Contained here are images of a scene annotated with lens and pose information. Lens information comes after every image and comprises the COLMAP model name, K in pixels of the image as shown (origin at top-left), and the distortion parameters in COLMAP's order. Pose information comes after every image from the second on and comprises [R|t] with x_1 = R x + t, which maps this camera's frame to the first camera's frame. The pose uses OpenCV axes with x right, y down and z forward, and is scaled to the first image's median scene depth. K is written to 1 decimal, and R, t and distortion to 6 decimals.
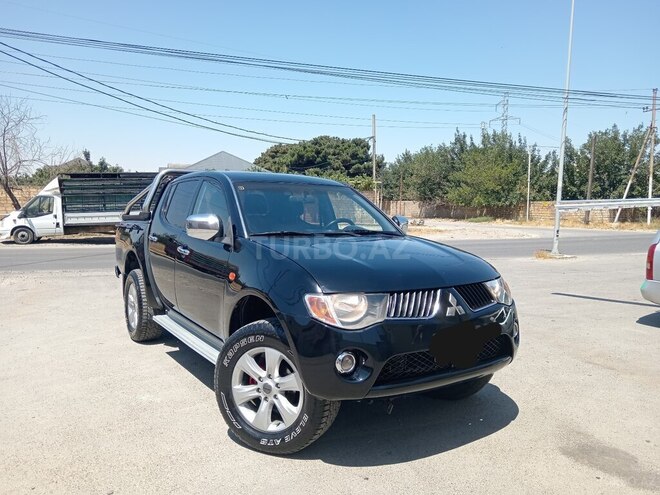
lens RADIAL K [[513.9, 0, 331.9], [0, 513.9, 249.7], [0, 0, 1]] dist [-0.011906, 0.017615]
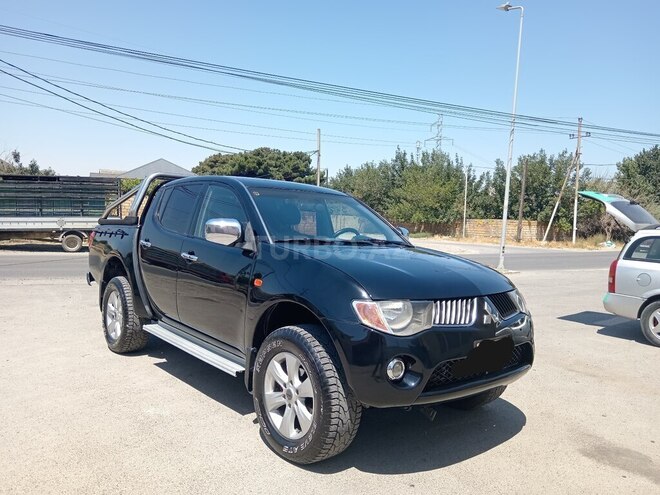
lens RADIAL K [[513.9, 0, 330.8], [0, 513.9, 252.7], [0, 0, 1]] dist [-0.011906, 0.017615]
pose [[0.991607, 0.019550, 0.127805, -0.113705], [-0.016964, 0.999629, -0.021288, 0.007762], [-0.128174, 0.018941, 0.991571, 0.009347]]
